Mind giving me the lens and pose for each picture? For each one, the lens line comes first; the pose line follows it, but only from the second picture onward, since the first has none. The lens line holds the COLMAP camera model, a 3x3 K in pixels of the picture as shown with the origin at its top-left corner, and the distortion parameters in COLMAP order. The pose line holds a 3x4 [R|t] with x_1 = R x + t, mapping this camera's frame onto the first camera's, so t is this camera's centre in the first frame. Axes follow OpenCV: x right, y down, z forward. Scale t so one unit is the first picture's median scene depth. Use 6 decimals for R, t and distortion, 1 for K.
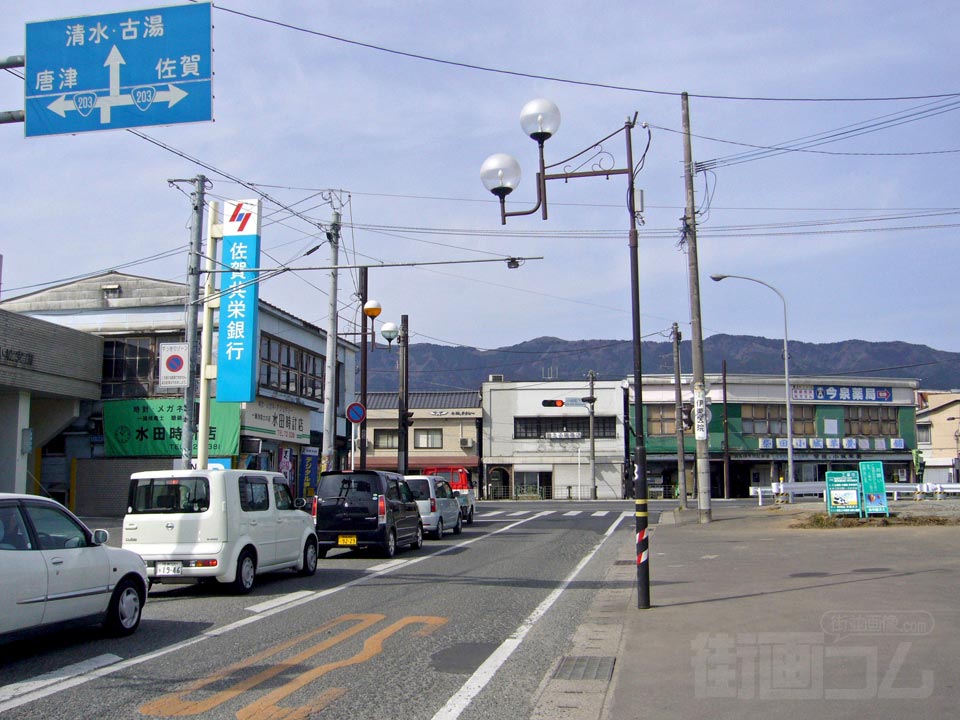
lens RADIAL K [[994.2, 0, 480.0], [0, 994.2, 360.0], [0, 0, 1]] dist [-0.059801, -0.026736]
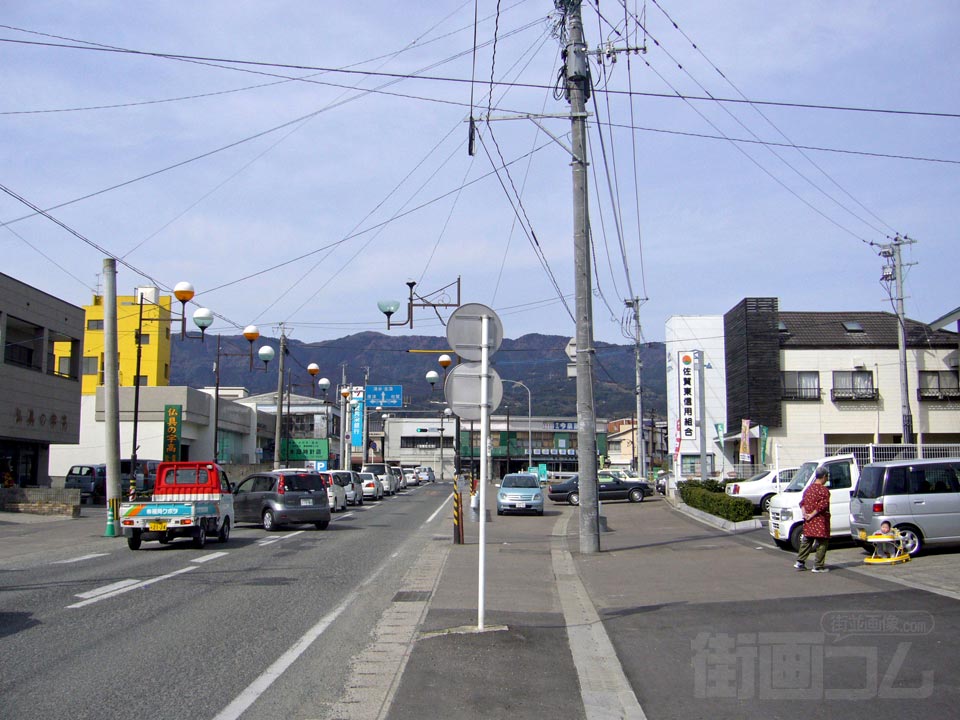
lens RADIAL K [[994.2, 0, 480.0], [0, 994.2, 360.0], [0, 0, 1]] dist [-0.059801, -0.026736]
pose [[0.982990, 0.024753, 0.181982, -0.169139], [-0.026451, 0.999626, 0.006906, -0.108273], [-0.181743, -0.011602, 0.983278, -0.919518]]
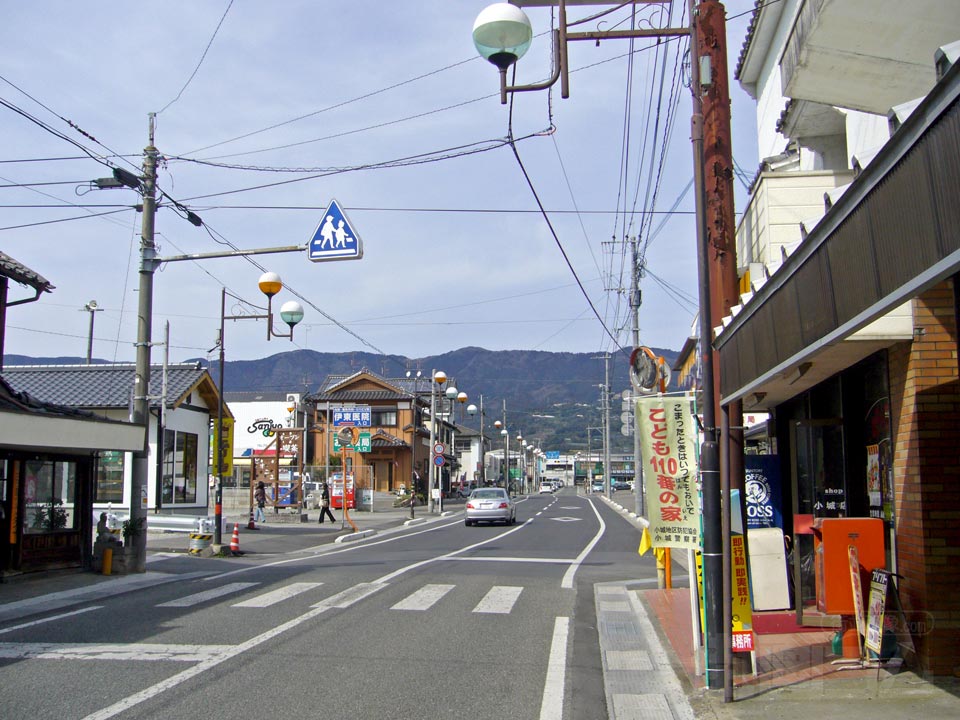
lens RADIAL K [[994.2, 0, 480.0], [0, 994.2, 360.0], [0, 0, 1]] dist [-0.059801, -0.026736]
pose [[0.996427, 0.010169, 0.083839, -0.559054], [-0.010138, 0.999948, -0.000796, -0.349082], [-0.083843, -0.000057, 0.996479, -2.871458]]
